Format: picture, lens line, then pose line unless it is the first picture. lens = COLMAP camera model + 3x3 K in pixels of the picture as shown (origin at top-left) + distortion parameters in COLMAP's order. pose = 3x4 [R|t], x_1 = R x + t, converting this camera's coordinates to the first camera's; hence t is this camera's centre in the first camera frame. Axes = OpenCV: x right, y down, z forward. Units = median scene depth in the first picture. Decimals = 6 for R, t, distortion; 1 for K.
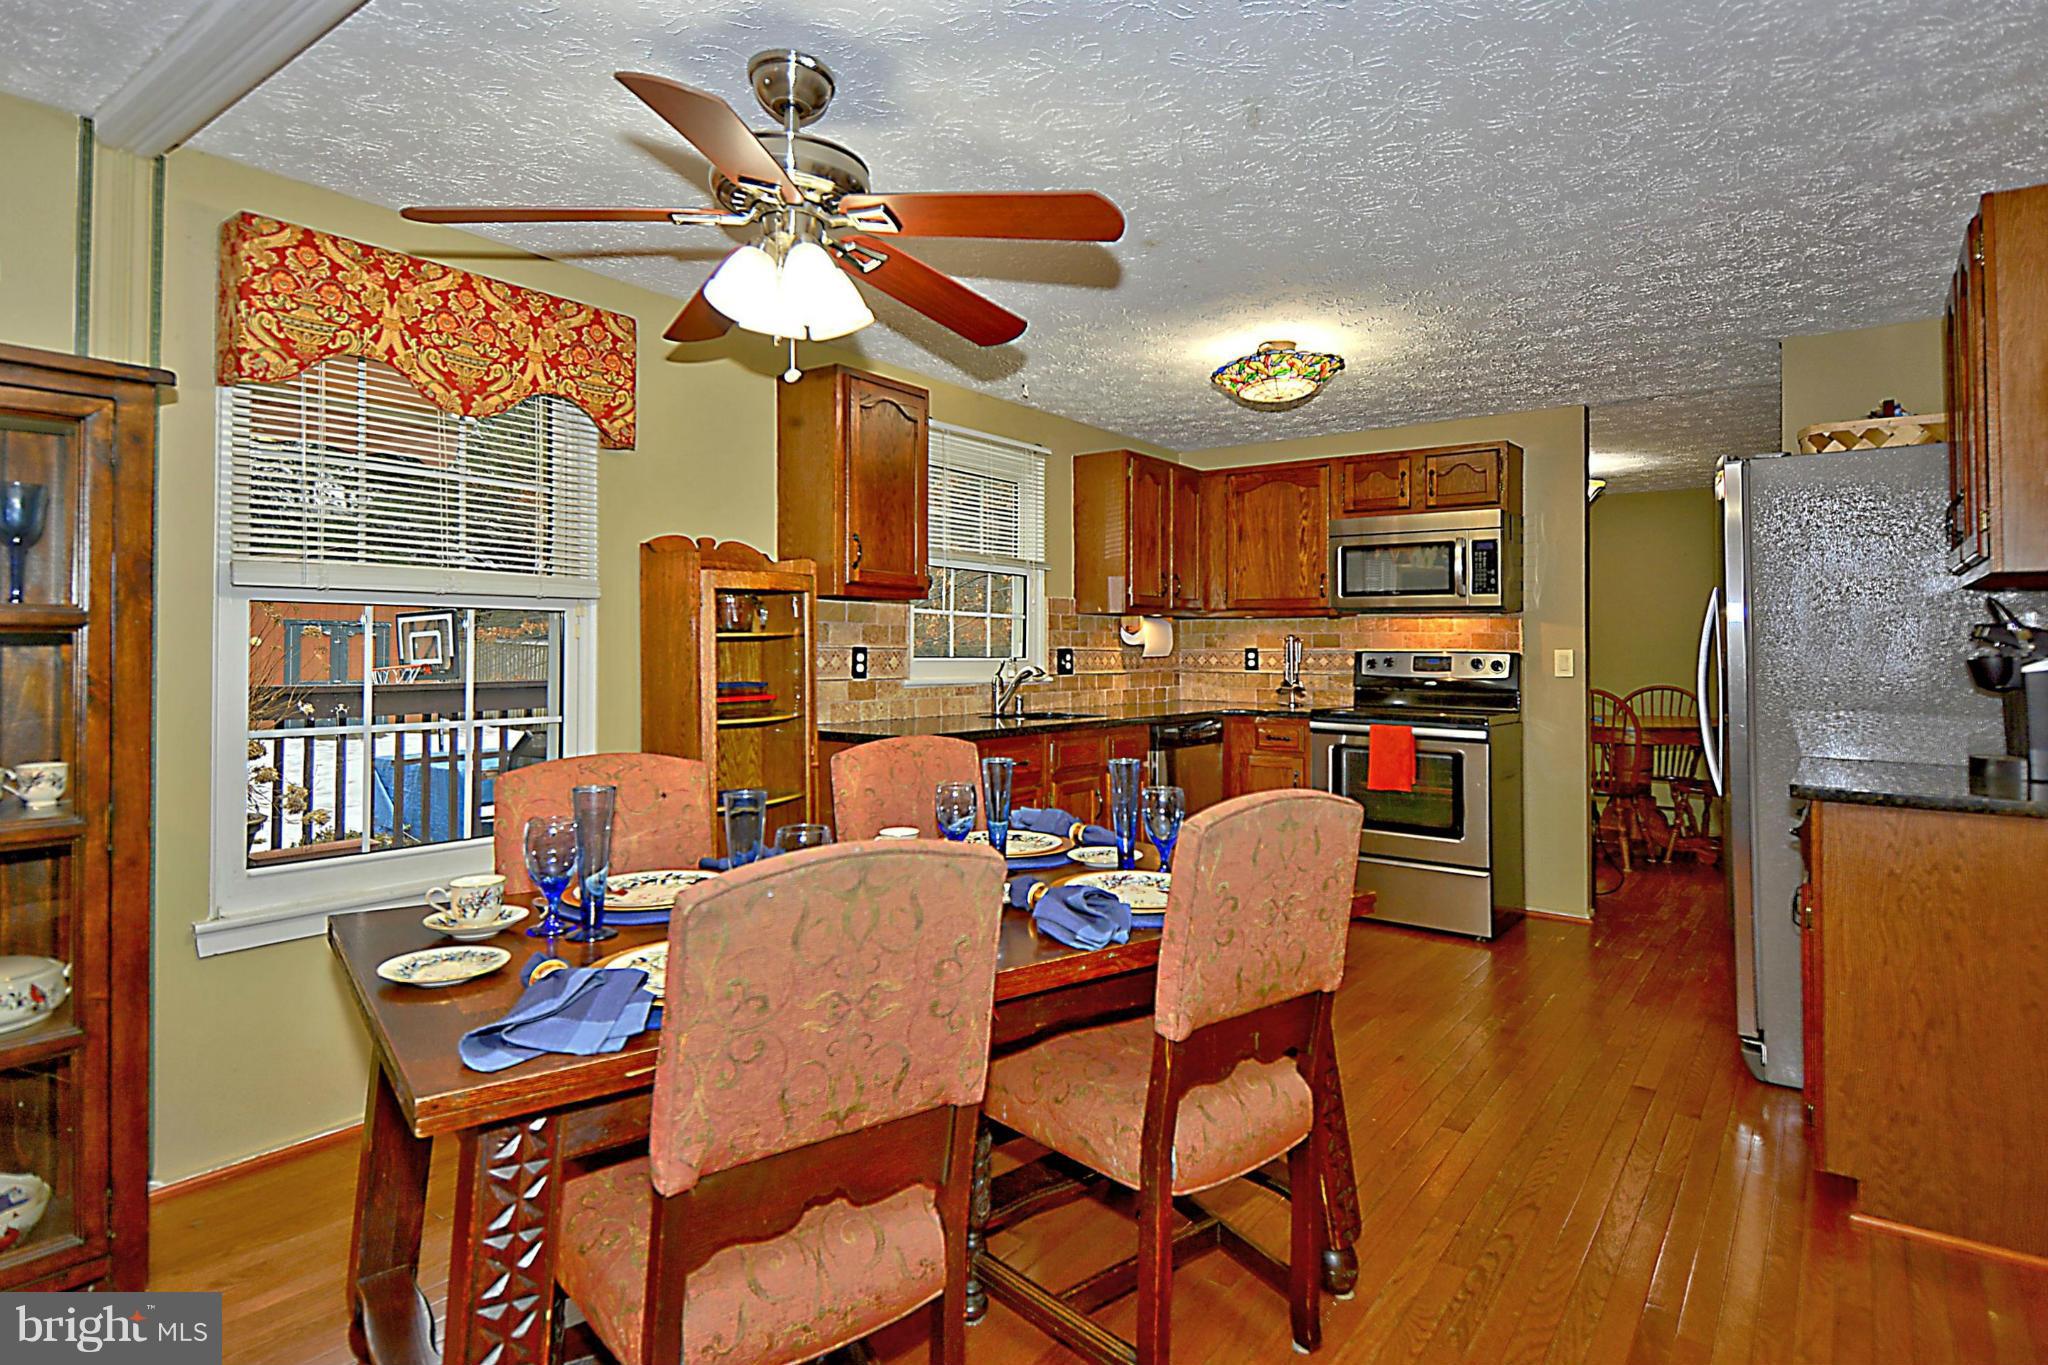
lens RADIAL K [[1097.1, 0, 1028.1], [0, 1097.1, 612.3], [0, 0, 1]] dist [0.020871, -0.000201]
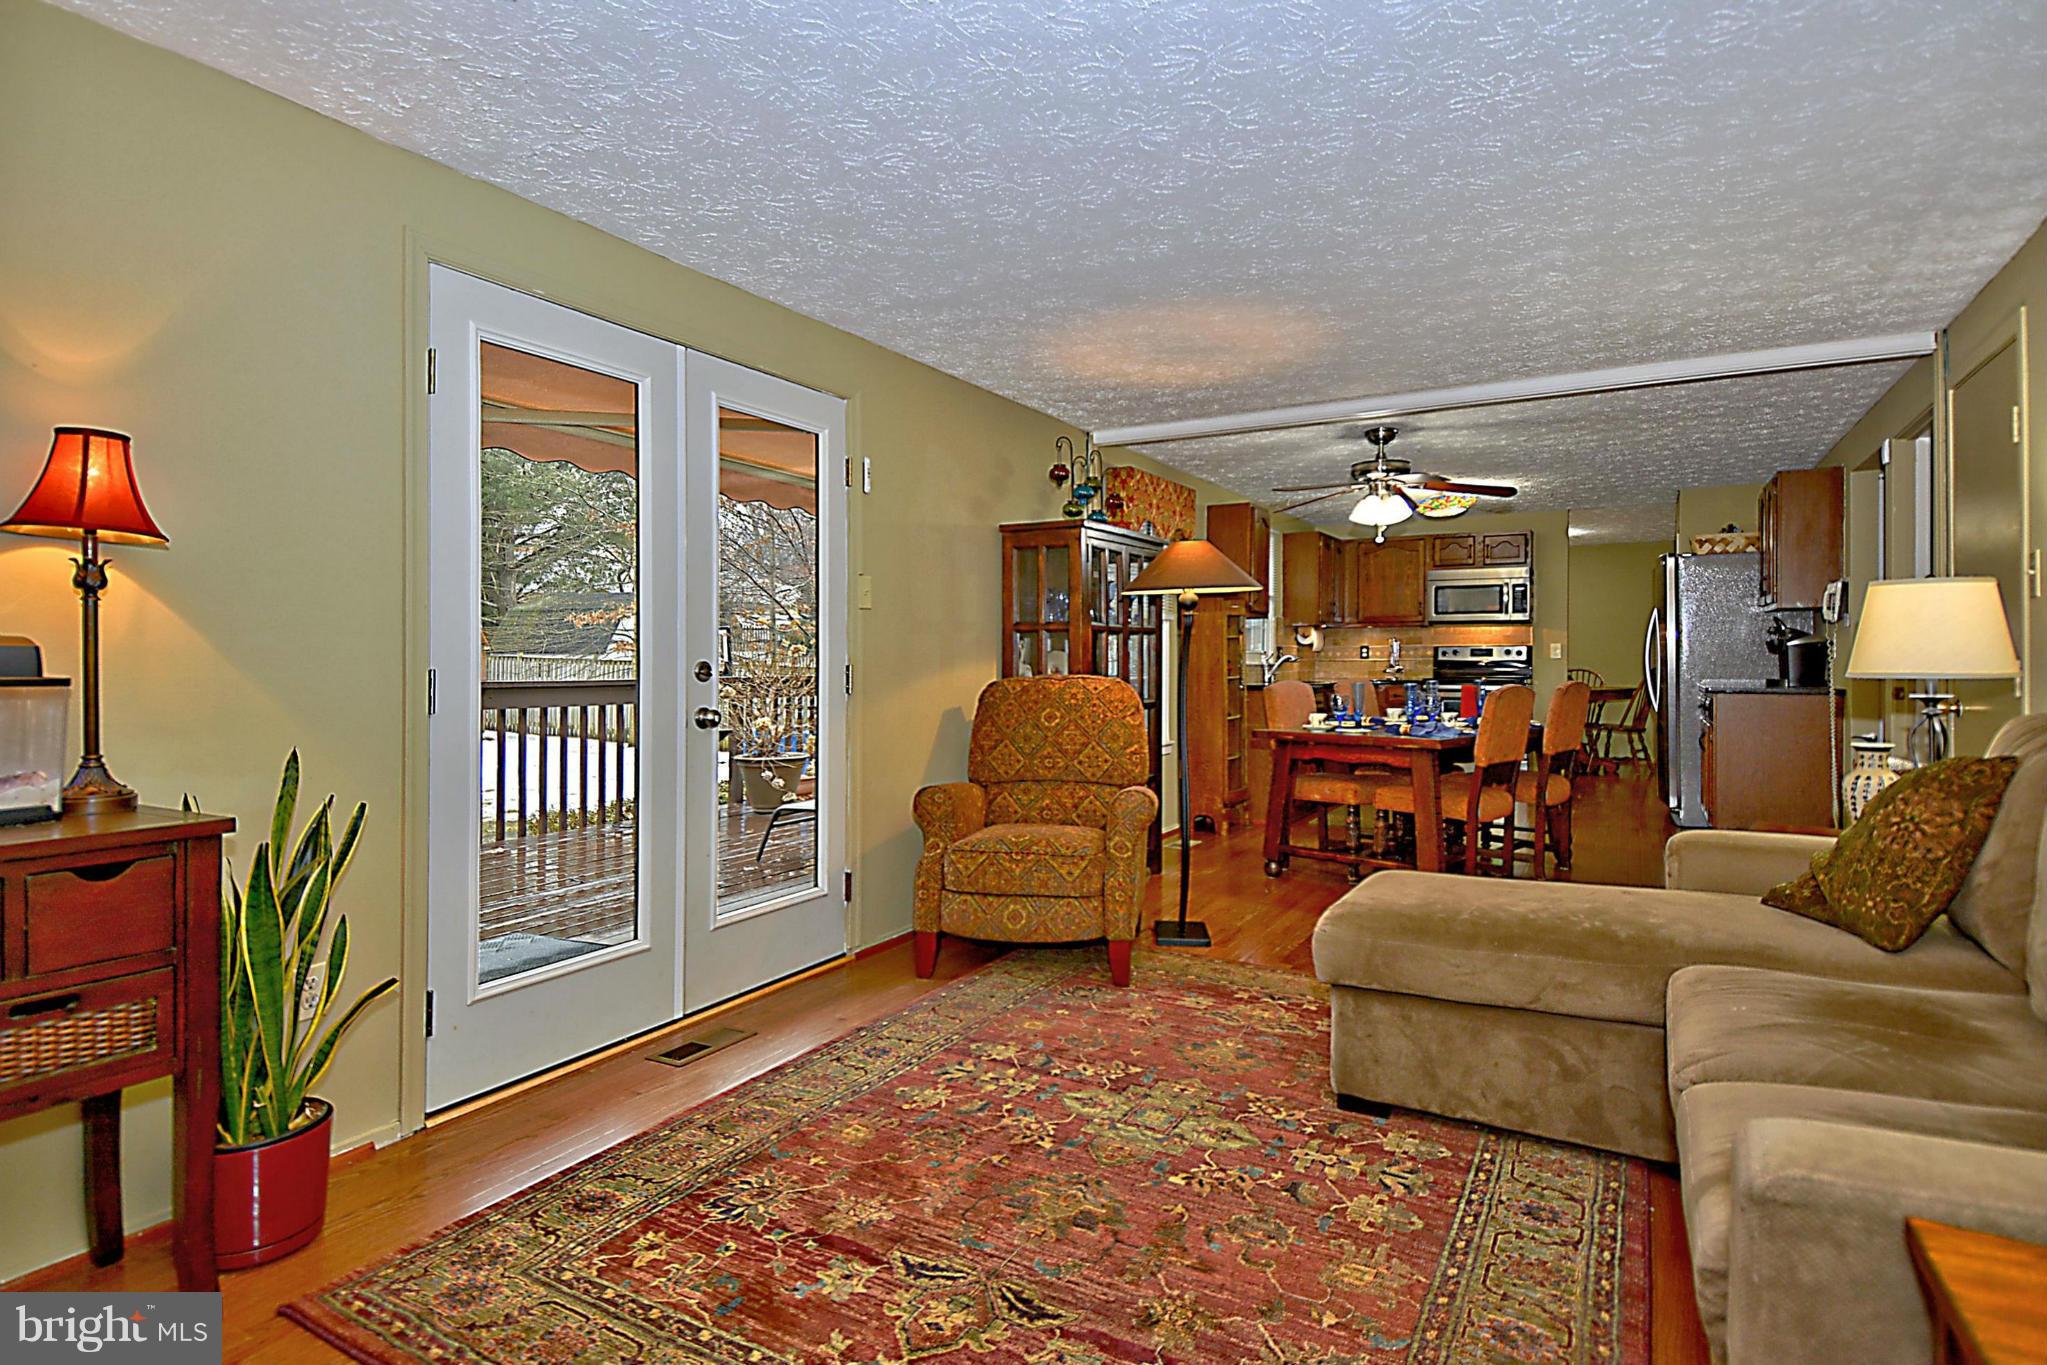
lens RADIAL K [[1092.5, 0, 1038.4], [0, 1092.5, 653.9], [0, 0, 1]] dist [0.037299, -0.000445]
pose [[0.988607, -0.008914, 0.150258, -0.612132], [0.005100, 0.999656, 0.025746, -0.000357], [-0.150436, -0.024686, 0.988312, -0.649153]]
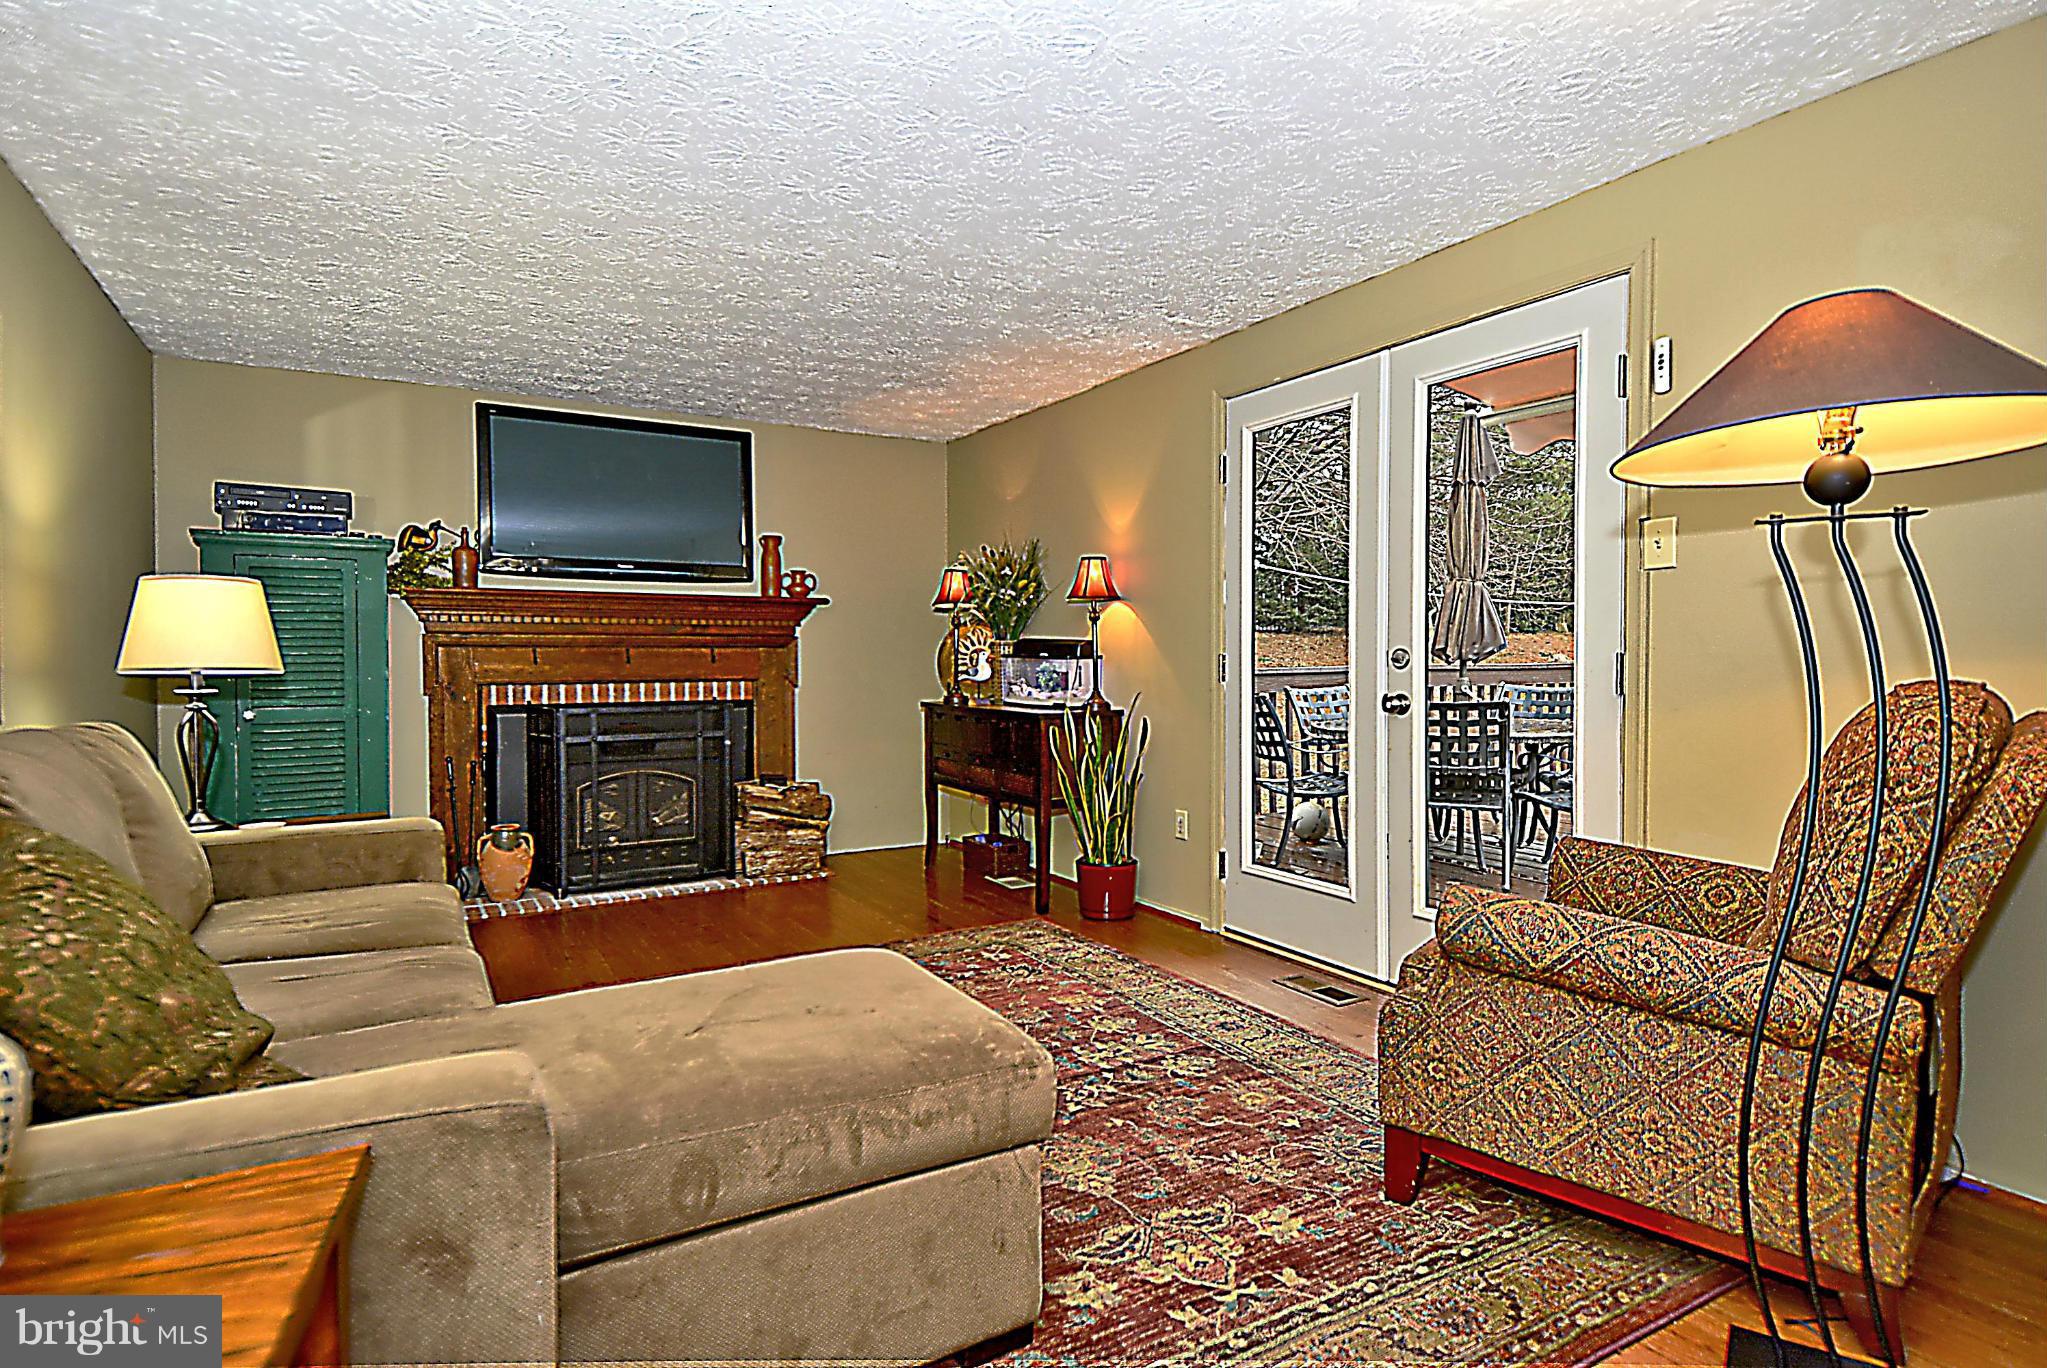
lens RADIAL K [[1092.5, 0, 1038.4], [0, 1092.5, 655.4], [0, 0, 1]] dist [0.037299, -0.000445]
pose [[-0.381904, -0.003440, -0.924195, 1.338667], [0.023657, 0.999629, -0.013497, 0.090473], [0.923899, -0.027019, -0.381681, 1.703845]]
